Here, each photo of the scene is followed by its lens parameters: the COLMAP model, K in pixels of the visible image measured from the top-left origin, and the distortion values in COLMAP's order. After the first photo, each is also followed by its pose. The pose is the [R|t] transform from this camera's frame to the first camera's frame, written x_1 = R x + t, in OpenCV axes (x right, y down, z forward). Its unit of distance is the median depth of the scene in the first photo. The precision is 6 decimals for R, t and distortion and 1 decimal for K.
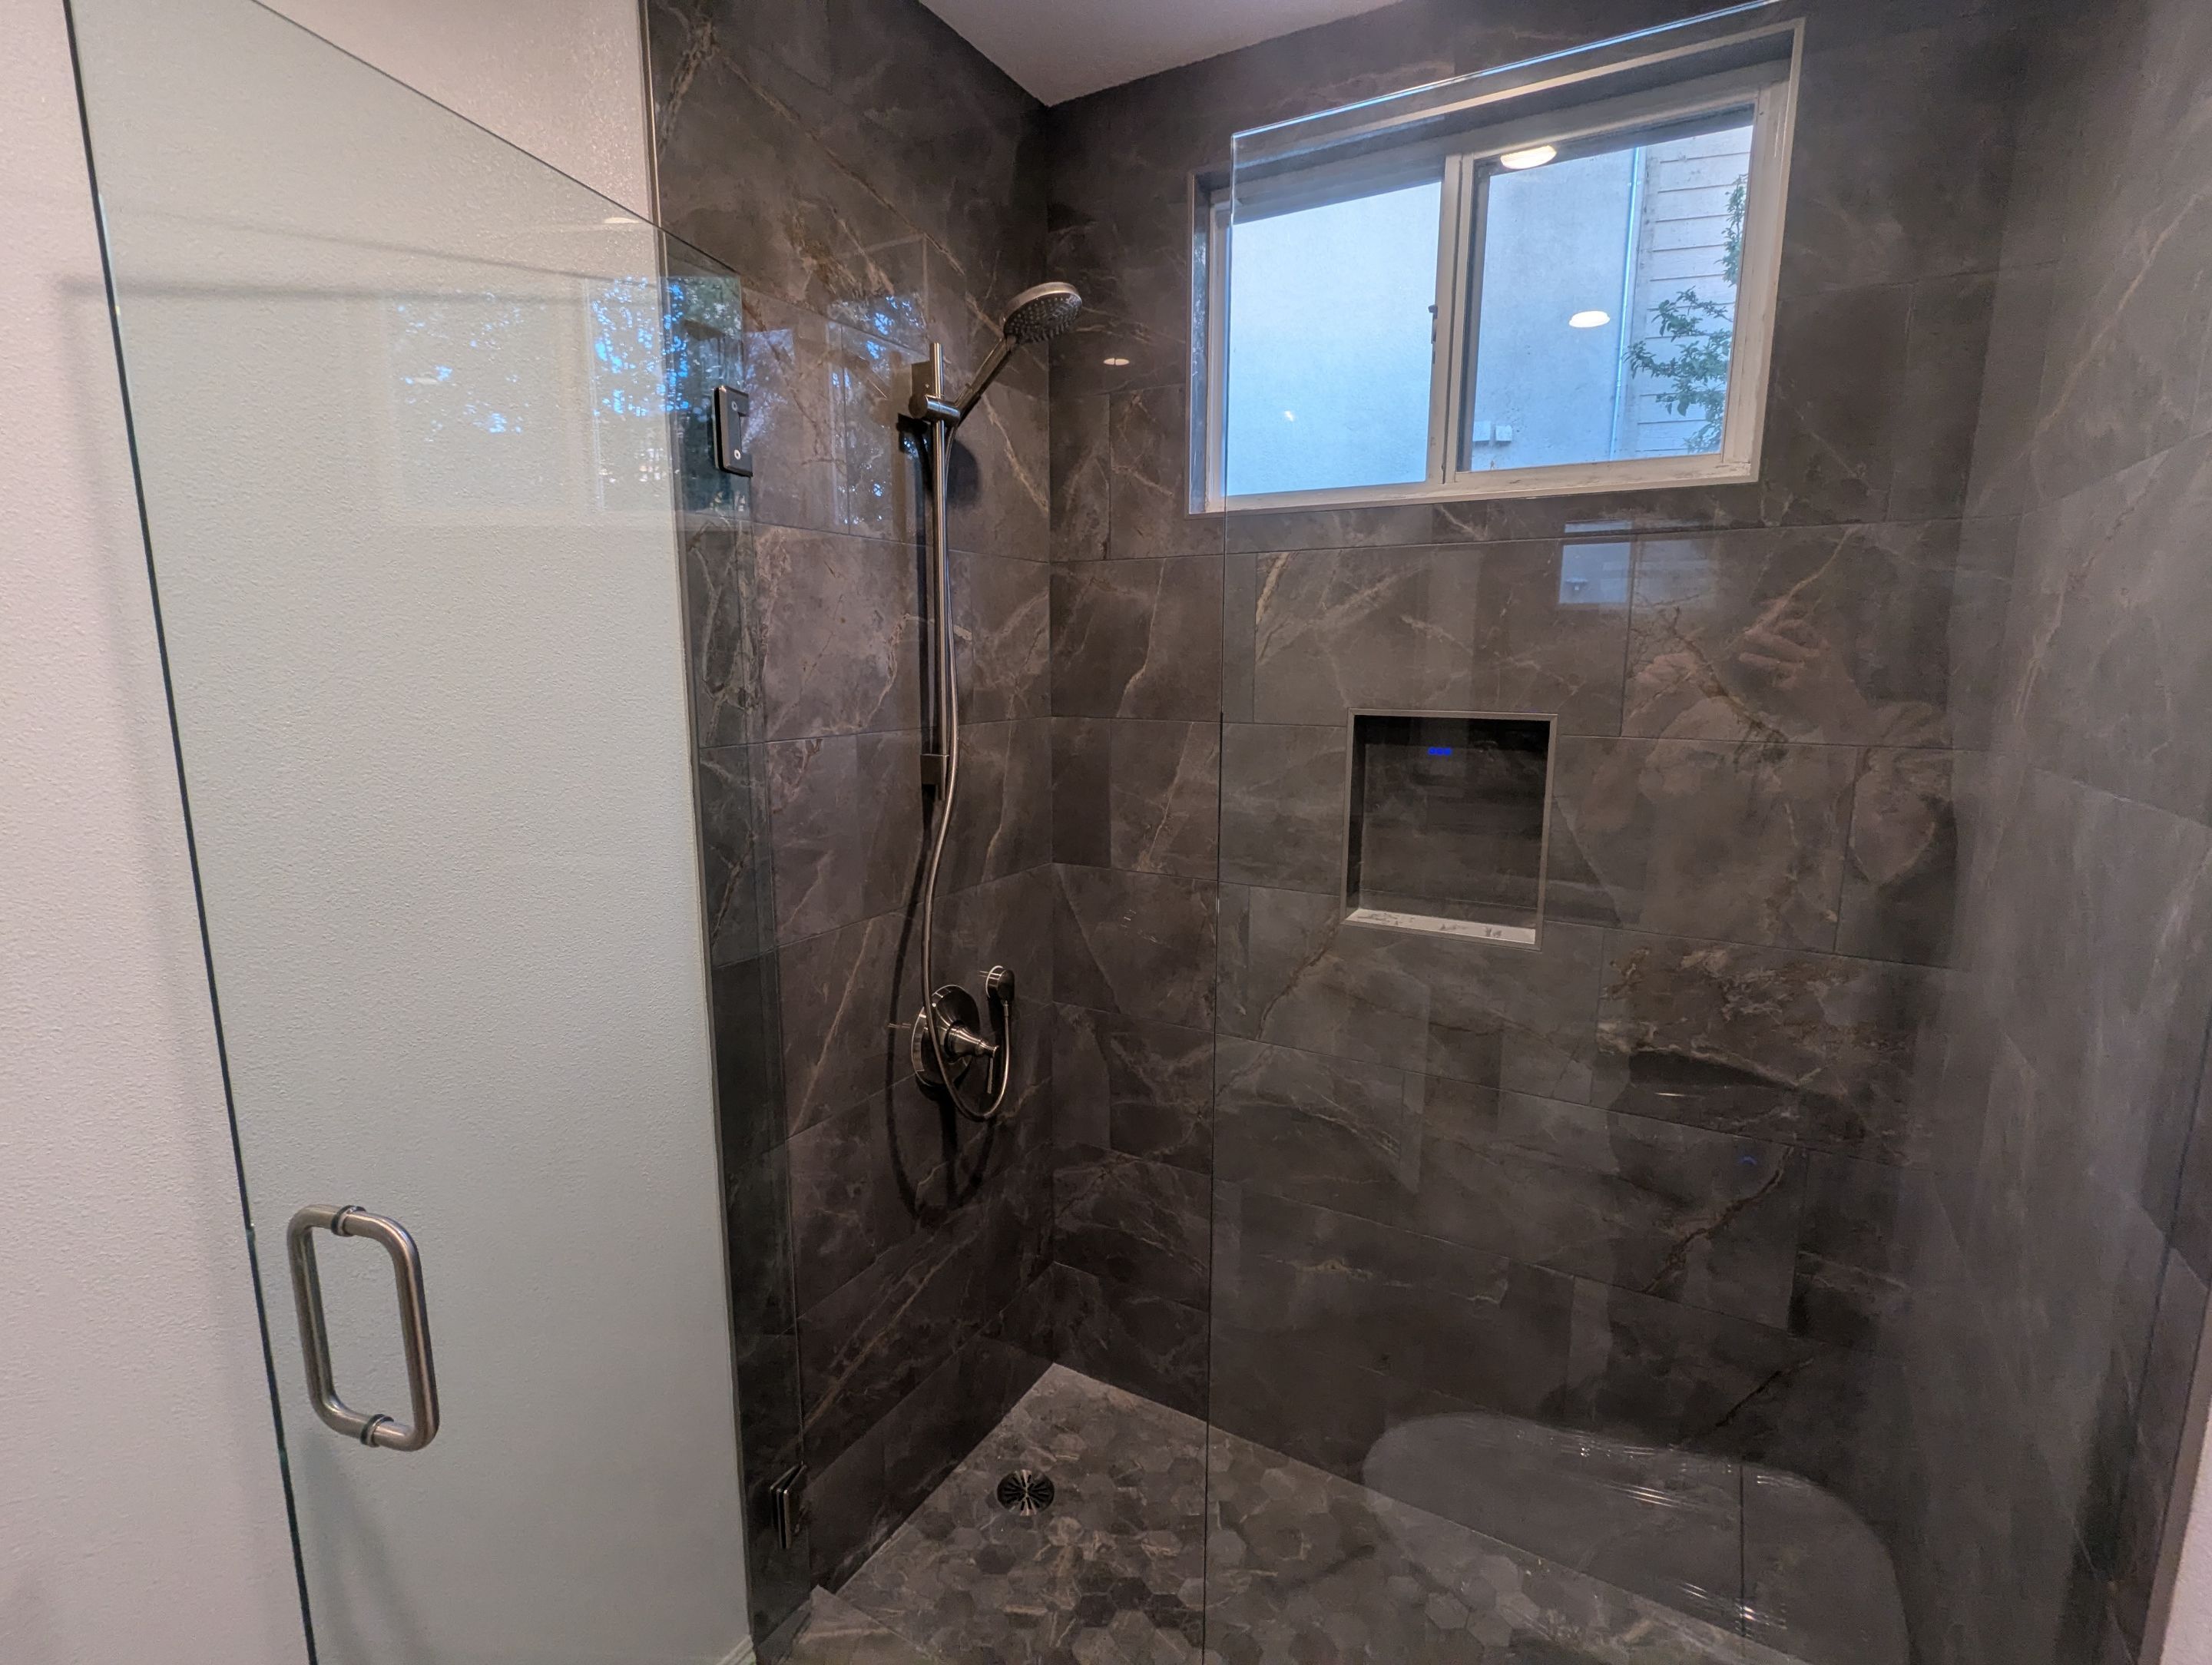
lens RADIAL K [[1041.0, 0, 1110.6], [0, 1041.0, 833.7], [0, 0, 1]] dist [0.001916, -0.000326]
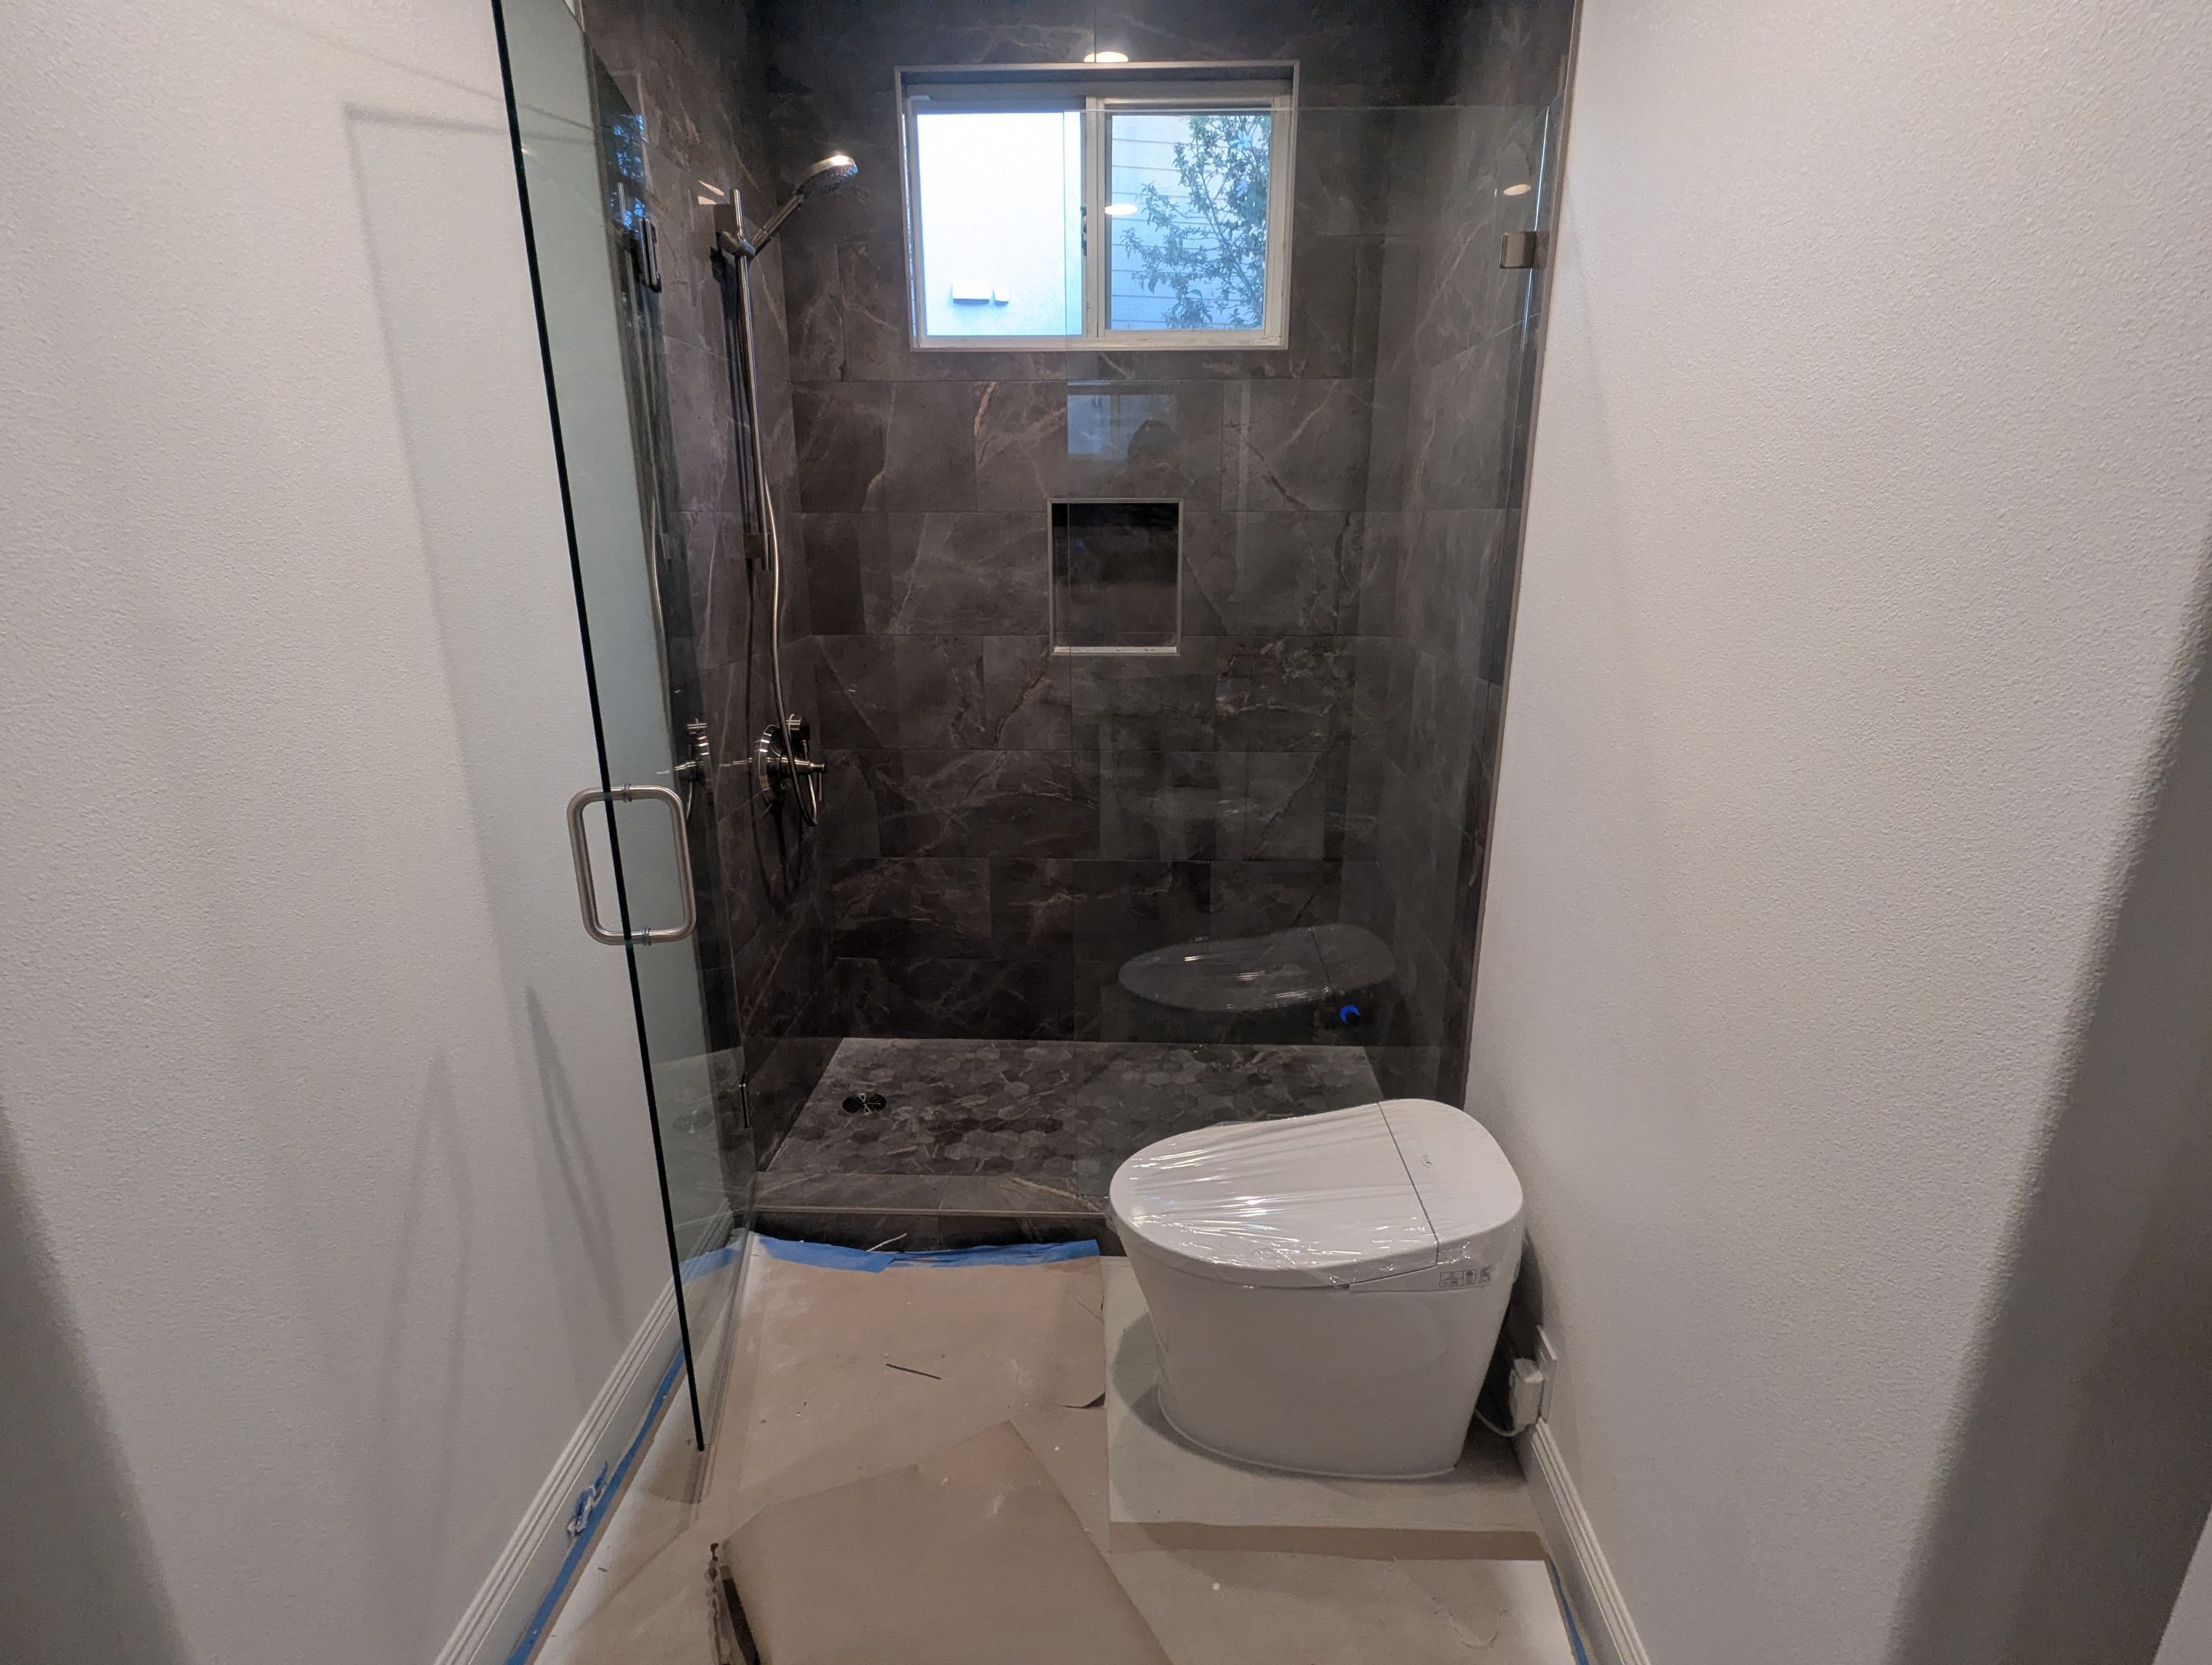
lens RADIAL K [[1041.0, 0, 1104.4], [0, 1041.0, 826.3], [0, 0, 1]] dist [0.001916, -0.000326]
pose [[0.886359, -0.136171, 0.442521, -0.369750], [0.082634, 0.986953, 0.138187, 0.123930], [-0.455564, -0.085916, 0.886047, -0.316016]]
